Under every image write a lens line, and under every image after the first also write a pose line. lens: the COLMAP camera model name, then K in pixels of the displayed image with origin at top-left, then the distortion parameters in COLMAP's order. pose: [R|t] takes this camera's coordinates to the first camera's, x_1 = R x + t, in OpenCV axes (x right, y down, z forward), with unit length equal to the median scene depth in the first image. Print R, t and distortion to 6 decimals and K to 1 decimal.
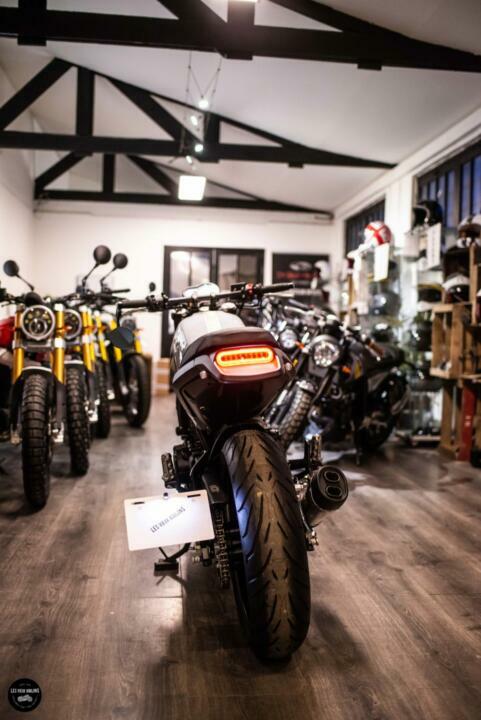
lens RADIAL K [[727.4, 0, 240.5], [0, 727.4, 360.0], [0, 0, 1]] dist [-0.016243, 0.003361]
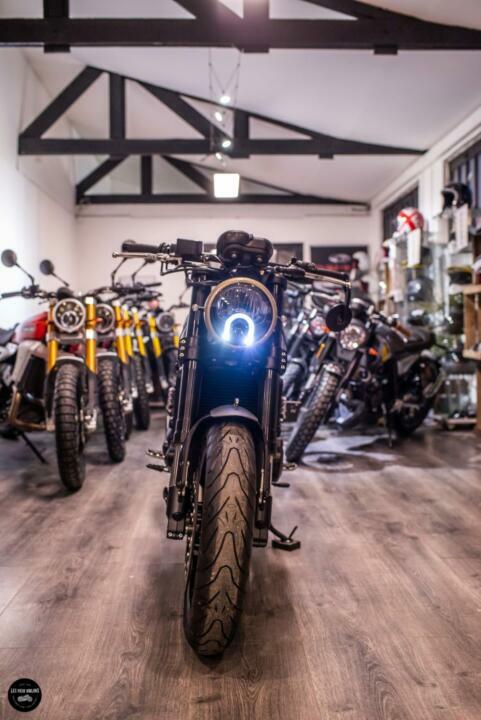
lens RADIAL K [[727.4, 0, 240.5], [0, 727.4, 360.0], [0, 0, 1]] dist [-0.016243, 0.003361]
pose [[0.996671, -0.035143, -0.073569, 0.035570], [0.035054, 0.999382, -0.002502, 0.020324], [0.073612, -0.000085, 0.997287, -0.023178]]
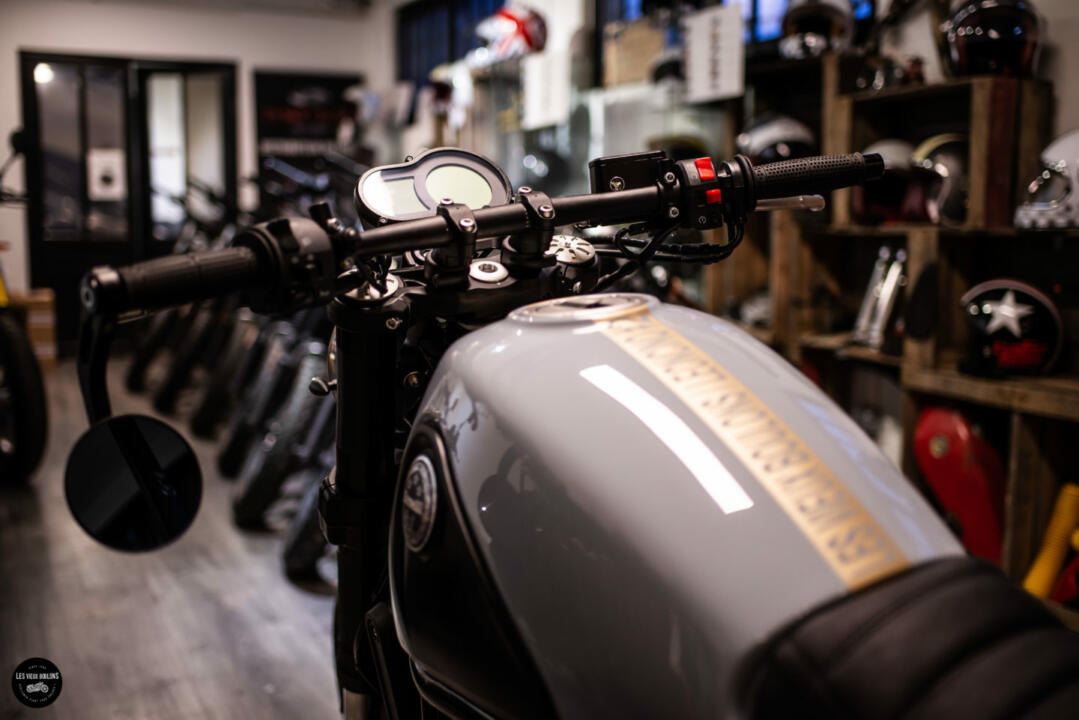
lens RADIAL K [[1090.1, 0, 539.5], [0, 1090.1, 360.0], [0, 0, 1]] dist [-0.016243, 0.003361]
pose [[0.935462, -0.071507, 0.346118, -0.104210], [0.034878, 0.993216, 0.110930, -0.054095], [-0.351703, -0.091699, 0.931610, 0.462405]]
